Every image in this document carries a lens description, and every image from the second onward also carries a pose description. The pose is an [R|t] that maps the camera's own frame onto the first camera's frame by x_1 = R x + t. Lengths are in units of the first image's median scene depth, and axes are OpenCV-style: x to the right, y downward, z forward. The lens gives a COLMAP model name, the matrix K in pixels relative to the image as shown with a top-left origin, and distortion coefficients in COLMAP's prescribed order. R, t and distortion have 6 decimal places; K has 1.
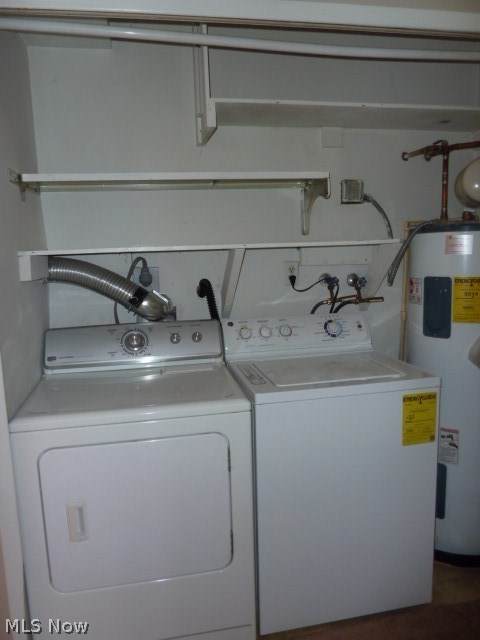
lens RADIAL K [[497.5, 0, 240.1], [0, 497.5, 319.1], [0, 0, 1]] dist [-0.015528, -0.008371]
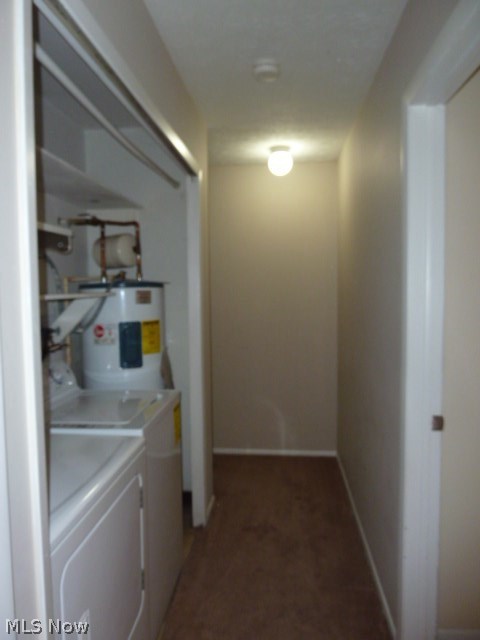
lens RADIAL K [[497.5, 0, 240.3], [0, 497.5, 321.2], [0, 0, 1]] dist [-0.015528, -0.008371]
pose [[0.284370, -0.036206, 0.958031, -0.746101], [0.144409, 0.989503, -0.005470, -0.036827], [-0.947776, 0.139904, 0.286613, 0.346924]]
